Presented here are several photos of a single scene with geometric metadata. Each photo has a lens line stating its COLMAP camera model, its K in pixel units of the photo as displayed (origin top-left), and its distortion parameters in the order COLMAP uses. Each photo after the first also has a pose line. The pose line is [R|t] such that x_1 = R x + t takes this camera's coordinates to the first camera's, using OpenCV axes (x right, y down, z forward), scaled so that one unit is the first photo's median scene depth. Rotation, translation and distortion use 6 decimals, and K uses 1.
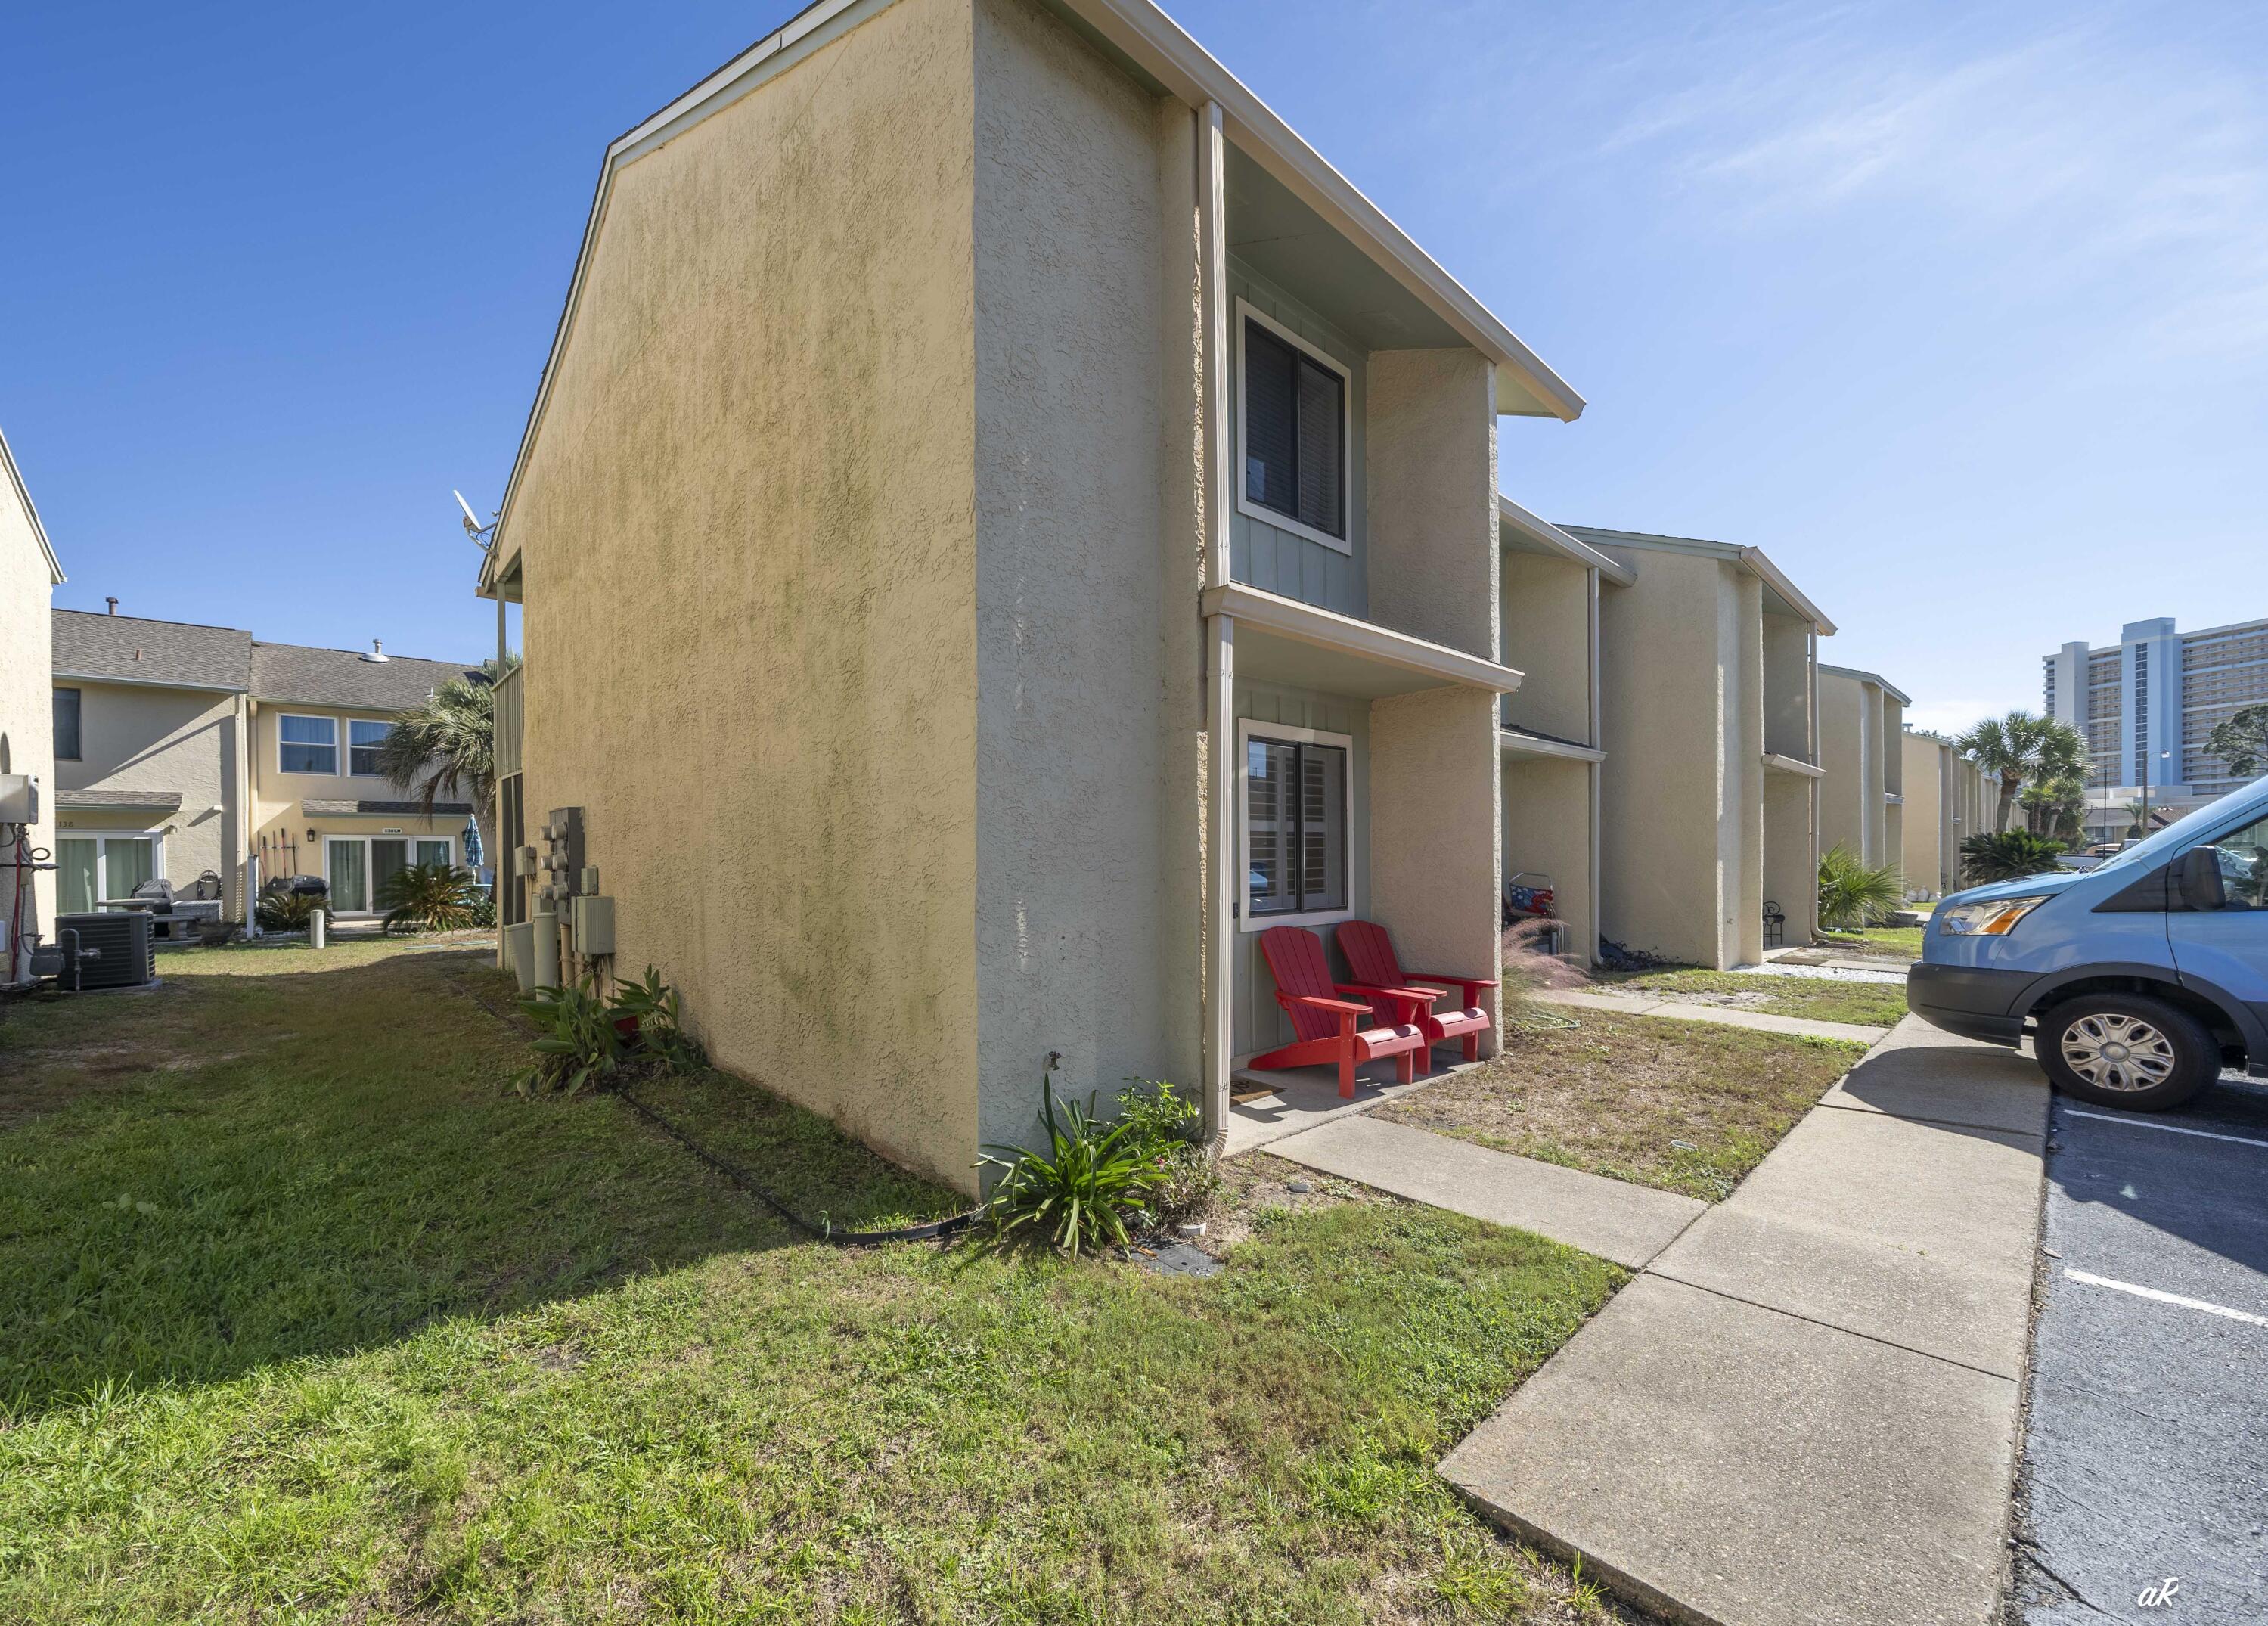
lens RADIAL K [[841.6, 0, 1072.7], [0, 841.6, 871.0], [0, 0, 1]] dist [0.000670, 0.000138]
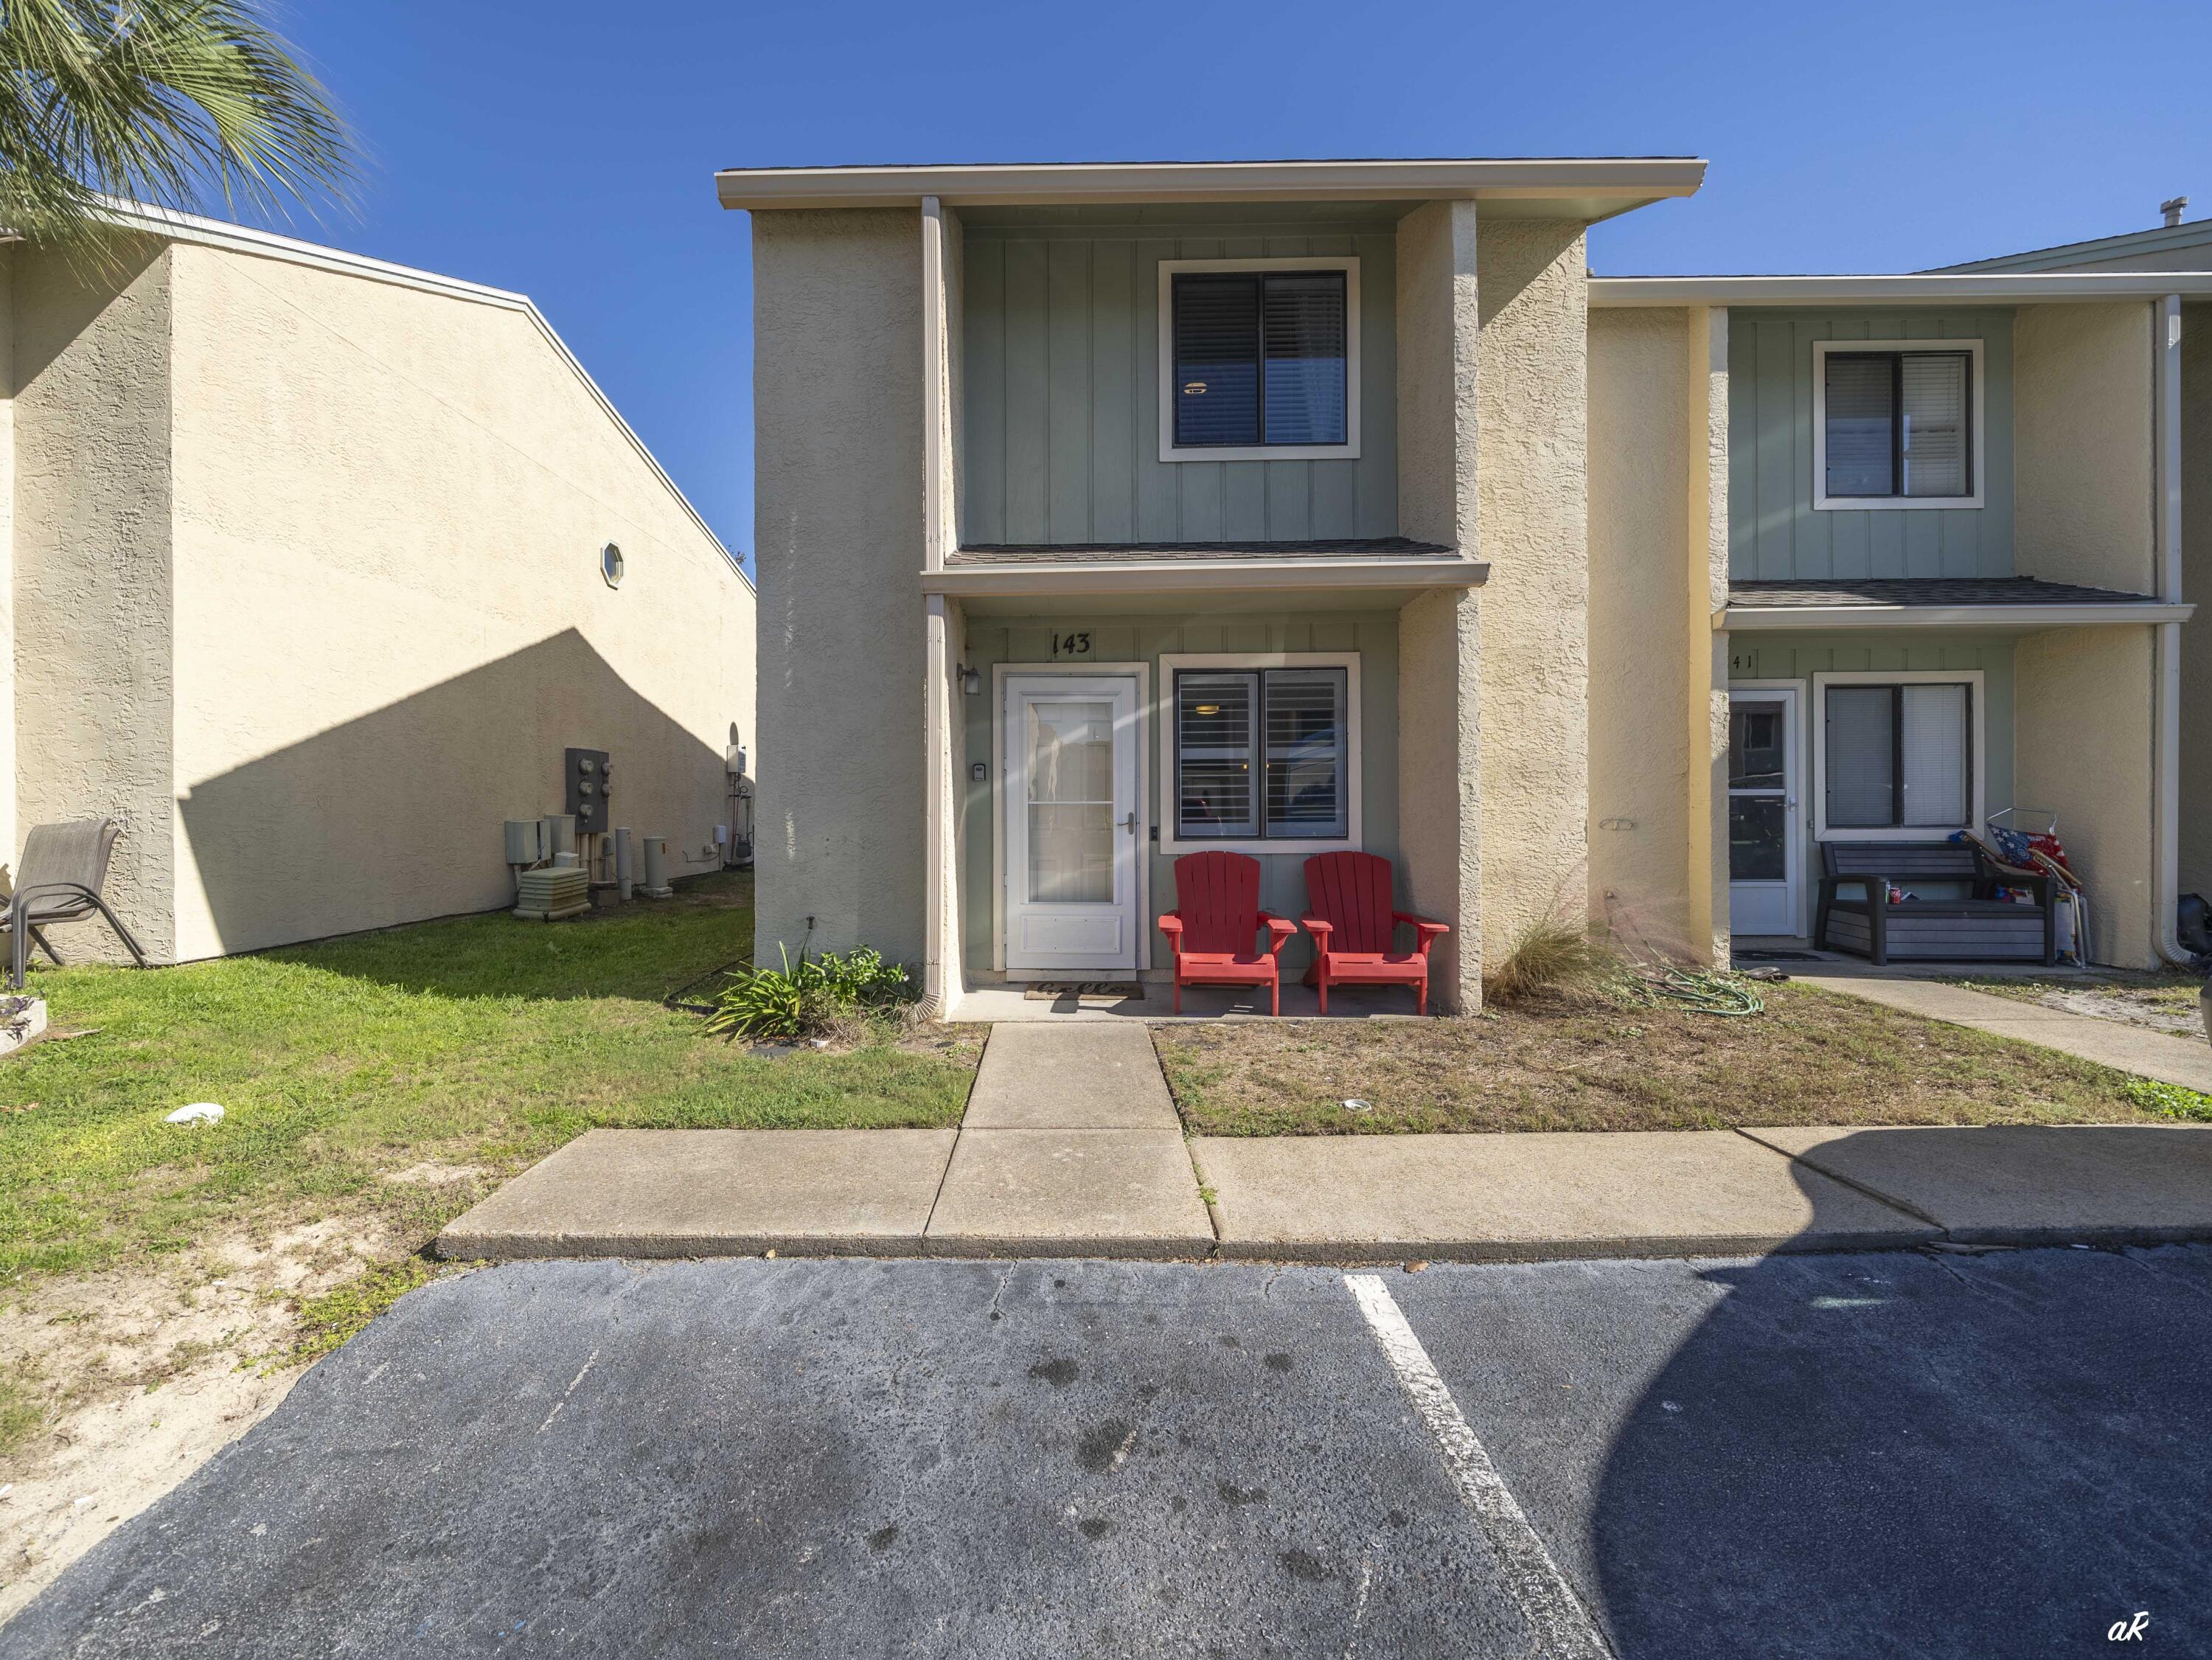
lens RADIAL K [[858.6, 0, 1103.8], [0, 858.6, 811.7], [0, 0, 1]] dist [-0.002395, -0.000188]
pose [[0.773572, 0.013564, -0.633563, 1.195322], [-0.007942, 0.999900, 0.011711, 0.009332], [0.633659, -0.004027, 0.773602, 0.150249]]
